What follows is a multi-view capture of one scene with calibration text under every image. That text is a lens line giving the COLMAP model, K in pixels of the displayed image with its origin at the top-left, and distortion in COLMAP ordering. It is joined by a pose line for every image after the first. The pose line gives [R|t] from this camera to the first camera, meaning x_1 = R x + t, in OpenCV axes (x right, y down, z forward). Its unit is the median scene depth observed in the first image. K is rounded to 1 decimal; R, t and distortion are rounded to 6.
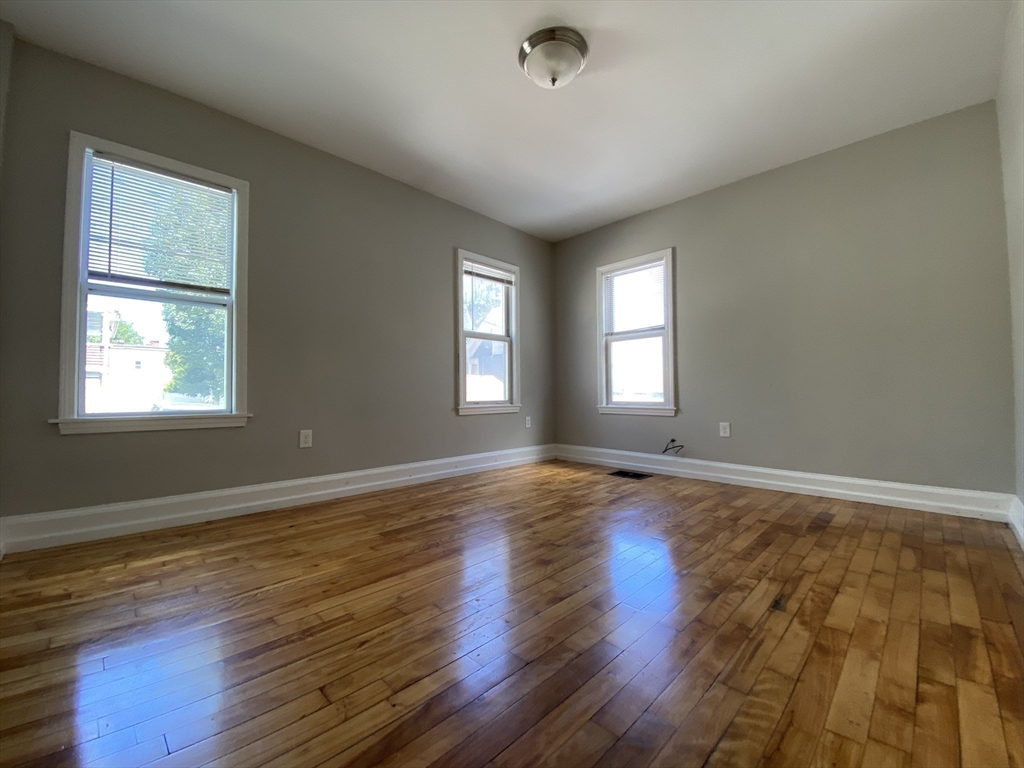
lens RADIAL K [[415.9, 0, 511.5], [0, 415.9, 381.6], [0, 0, 1]] dist [0.029718, -0.024449]
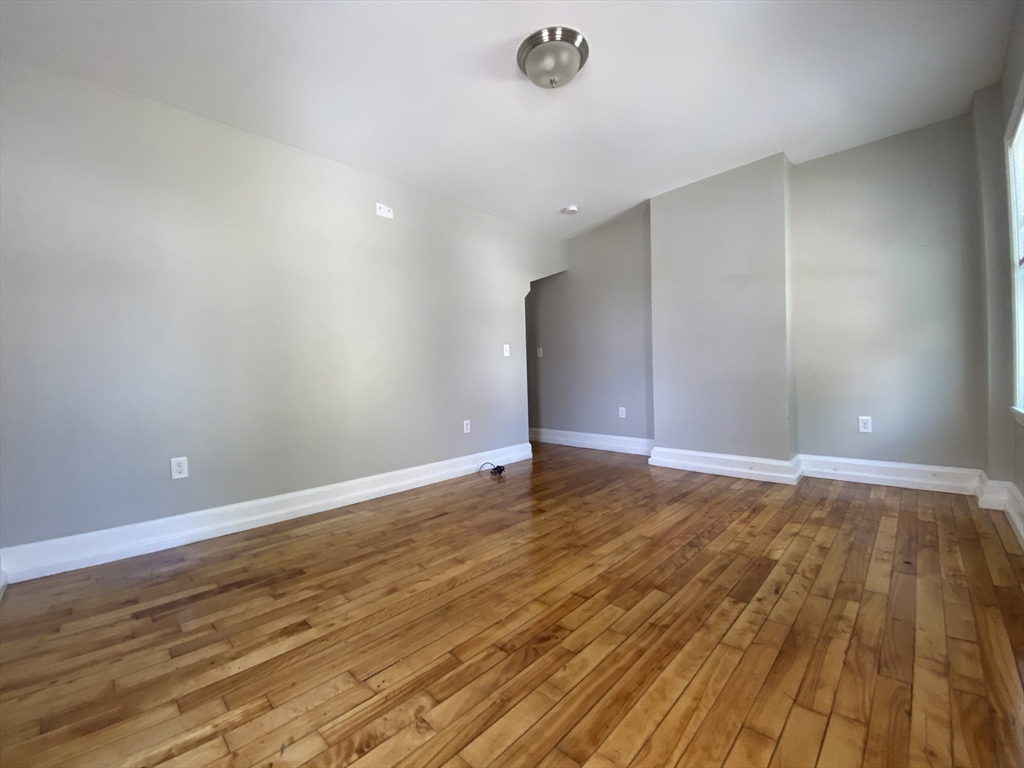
lens RADIAL K [[415.9, 0, 511.5], [0, 415.9, 381.6], [0, 0, 1]] dist [0.029718, -0.024449]
pose [[-0.999399, 0.034064, -0.006430, 0.182446], [0.034136, 0.999351, -0.011485, -0.007363], [0.006034, -0.011698, -0.999913, 1.575271]]
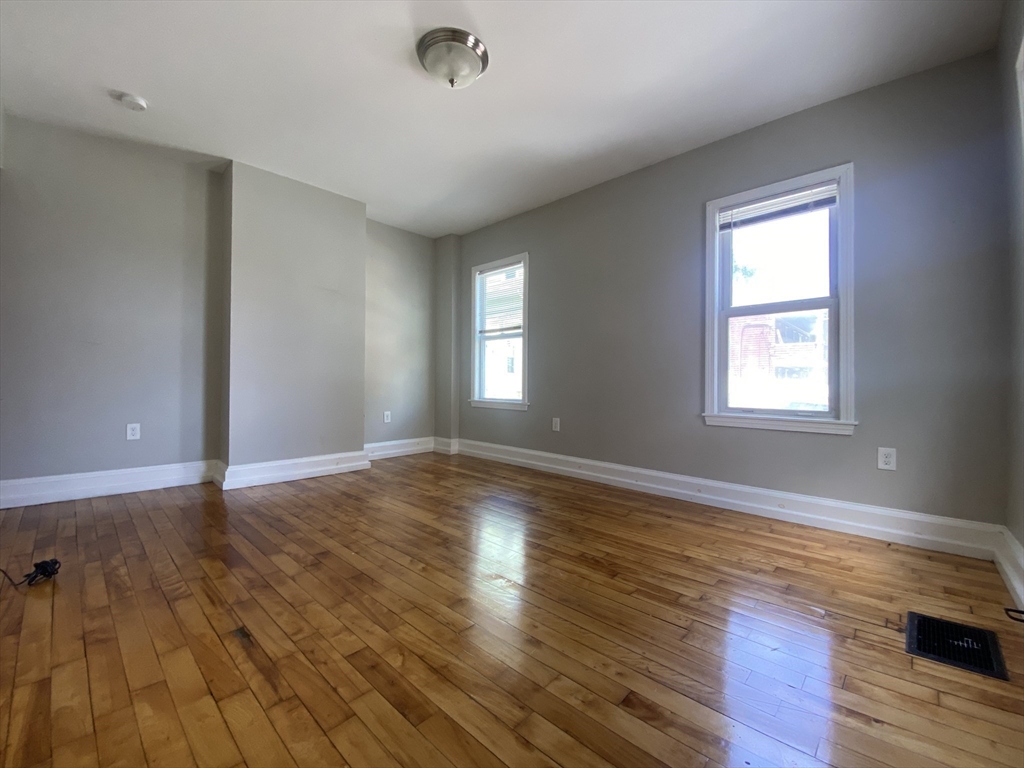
lens RADIAL K [[415.9, 0, 511.5], [0, 415.9, 381.6], [0, 0, 1]] dist [0.029718, -0.024449]
pose [[0.023358, 0.002720, -0.999723, 0.876146], [0.017117, 0.999849, 0.003120, -0.007679], [0.999581, -0.017185, 0.023308, 0.882460]]
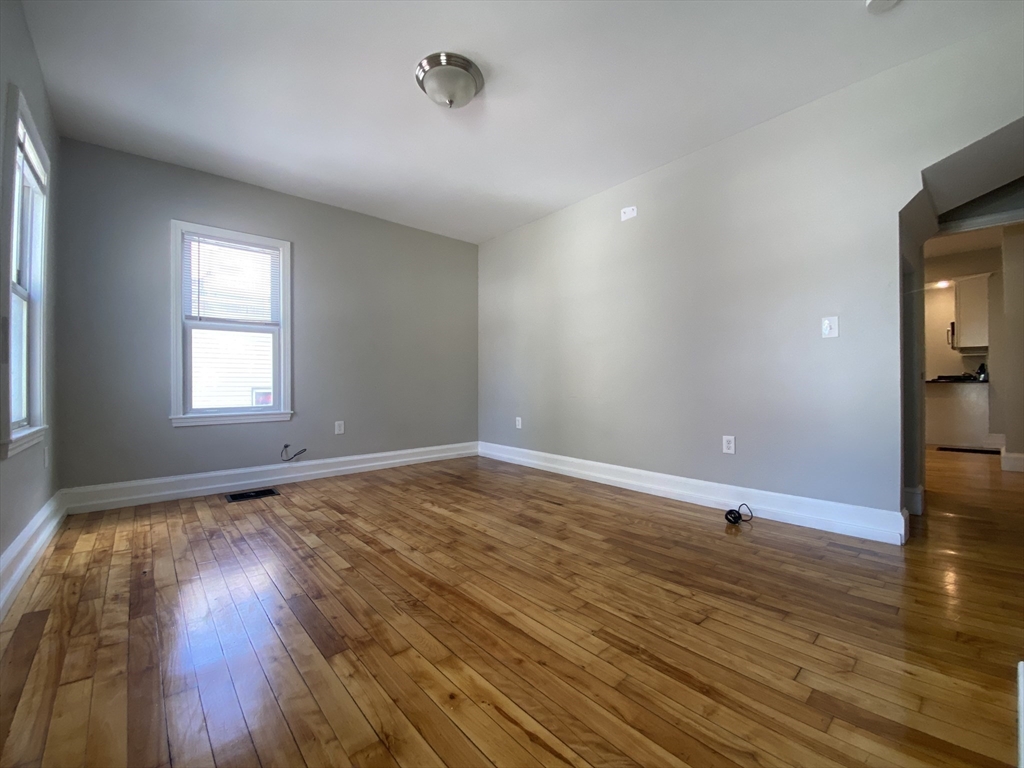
lens RADIAL K [[415.9, 0, 511.5], [0, 415.9, 381.6], [0, 0, 1]] dist [0.029718, -0.024449]
pose [[0.067079, 0.006788, 0.997725, -0.742319], [-0.019165, 0.999801, -0.005514, -0.013201], [-0.997564, -0.018751, 0.067196, 0.610442]]
